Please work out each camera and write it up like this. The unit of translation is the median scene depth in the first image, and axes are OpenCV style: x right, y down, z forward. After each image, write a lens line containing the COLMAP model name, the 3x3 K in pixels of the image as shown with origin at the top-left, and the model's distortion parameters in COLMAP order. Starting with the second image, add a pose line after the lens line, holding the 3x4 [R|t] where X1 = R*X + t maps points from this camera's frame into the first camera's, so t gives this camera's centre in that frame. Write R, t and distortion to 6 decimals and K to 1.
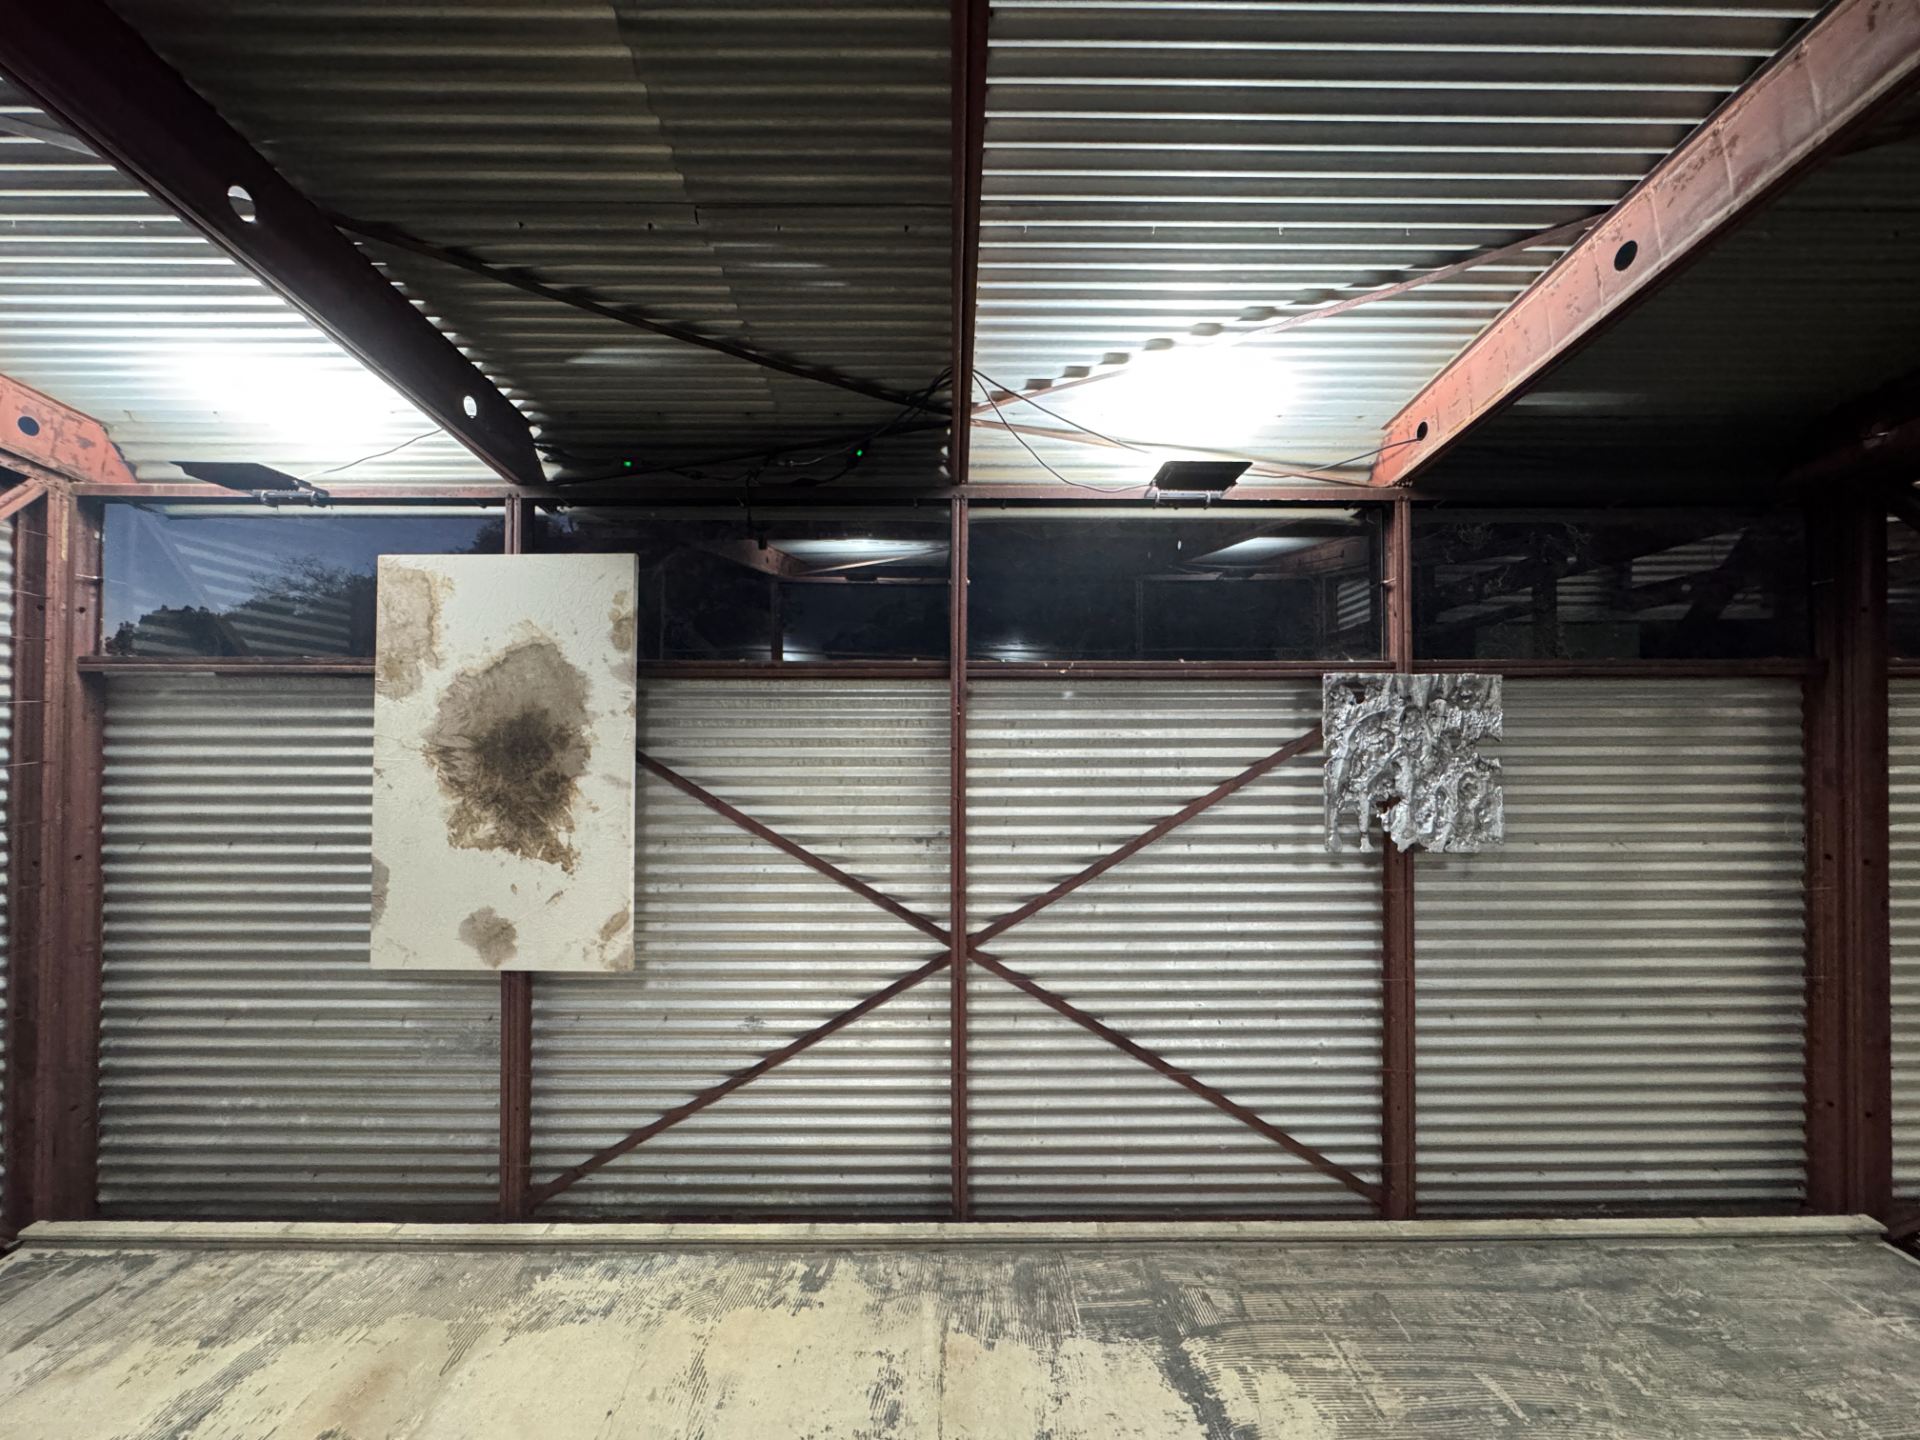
lens RADIAL K [[754.2, 0, 955.4], [0, 754.2, 720.6], [0, 0, 1]] dist [-0.008652, 0.000532]
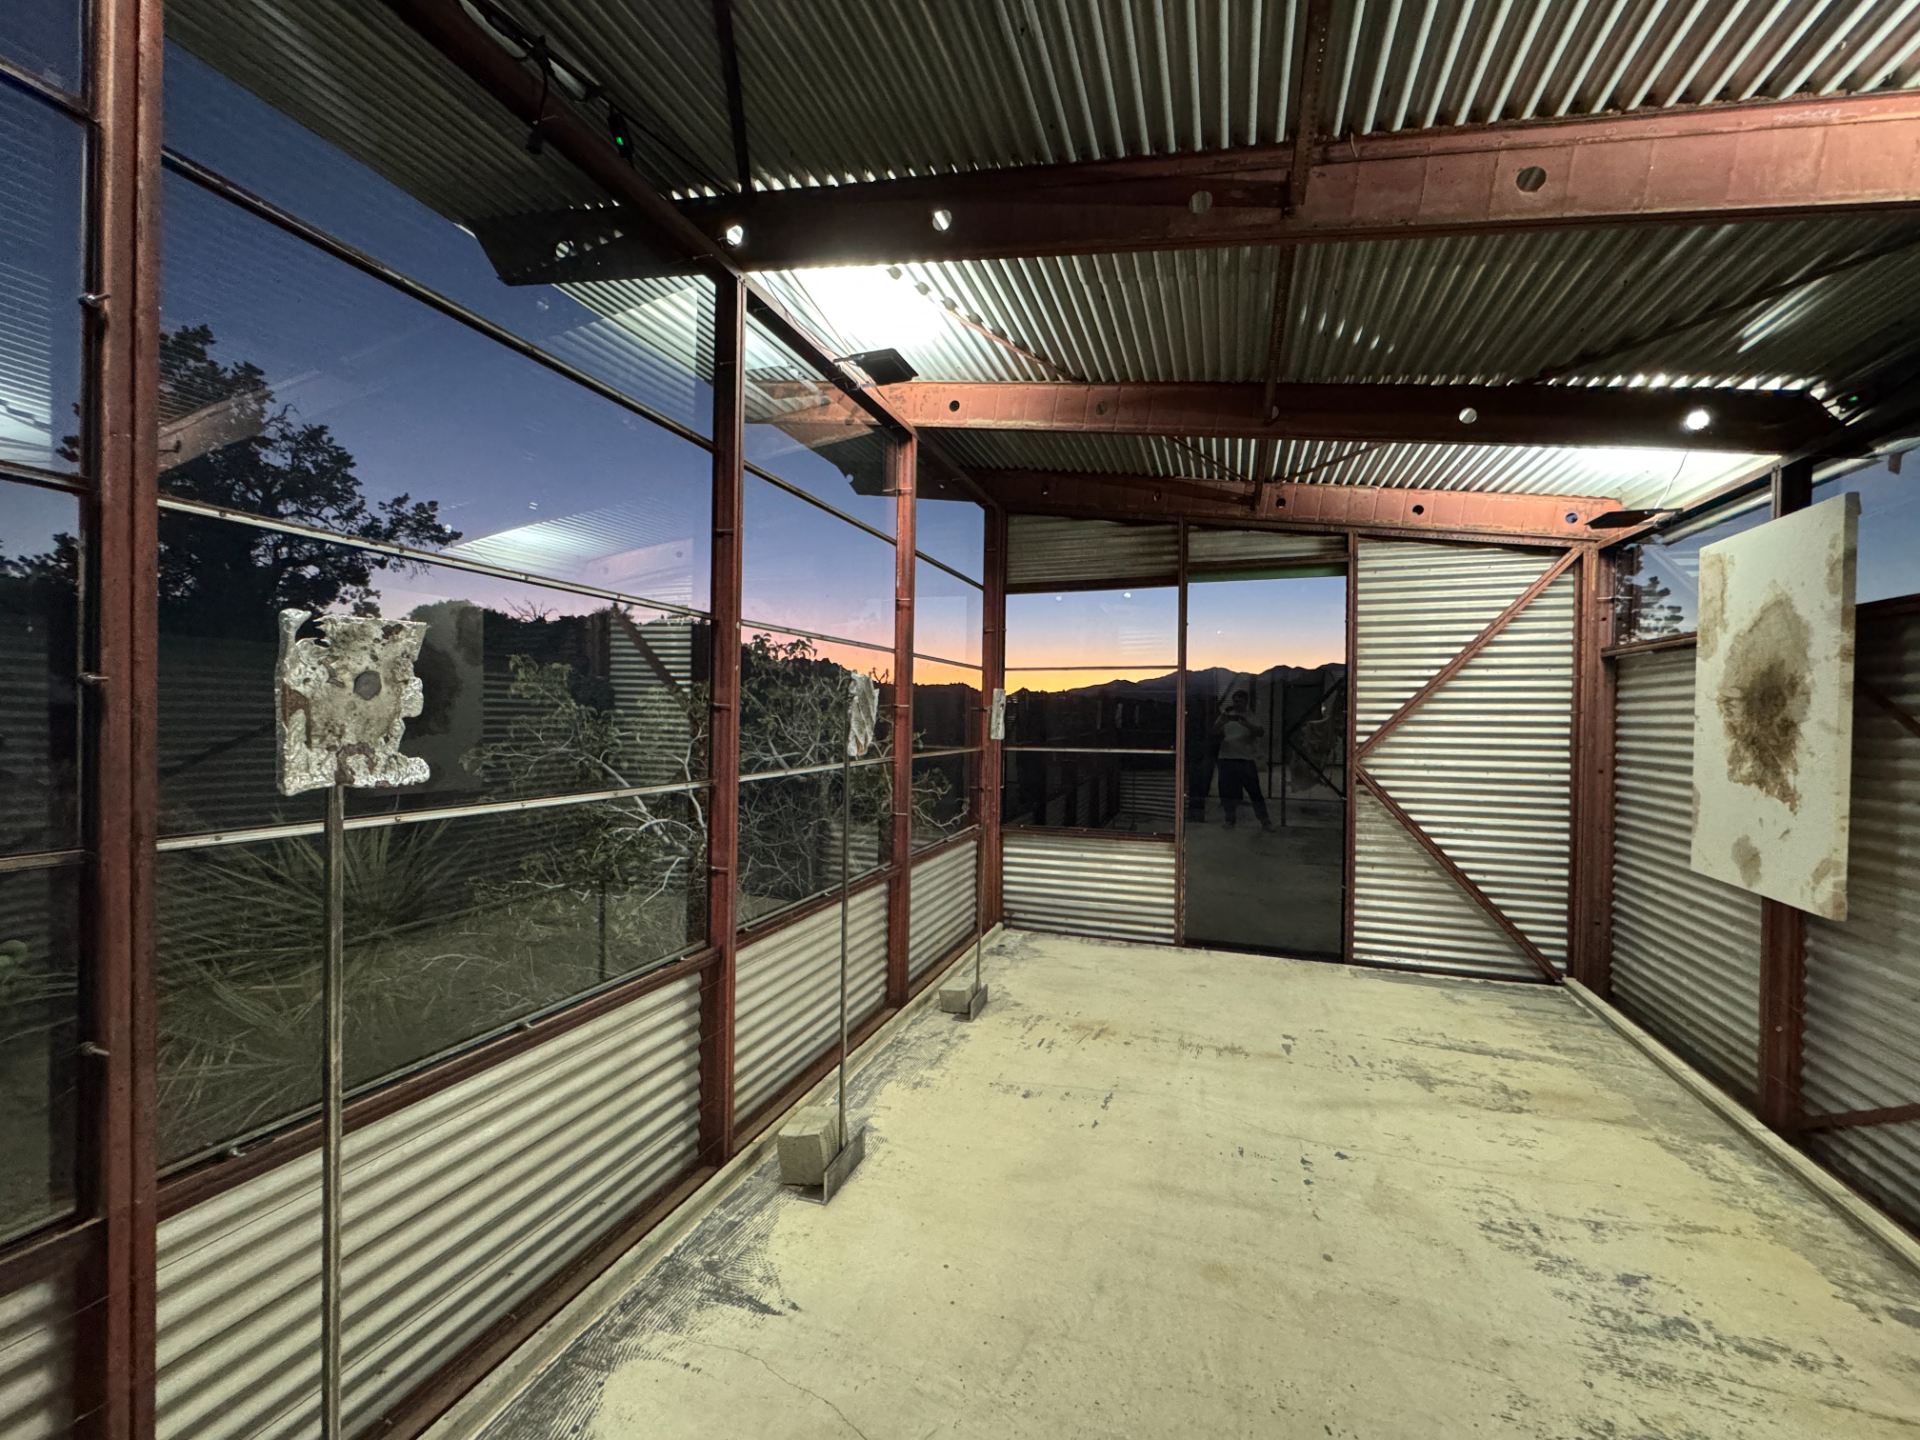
lens RADIAL K [[754.2, 0, 964.2], [0, 754.2, 714.6], [0, 0, 1]] dist [-0.008652, 0.000532]
pose [[-0.341676, -0.004009, -0.939809, 0.865816], [0.000994, 0.999989, -0.004628, 0.067446], [0.939817, -0.002515, -0.341668, 0.261820]]
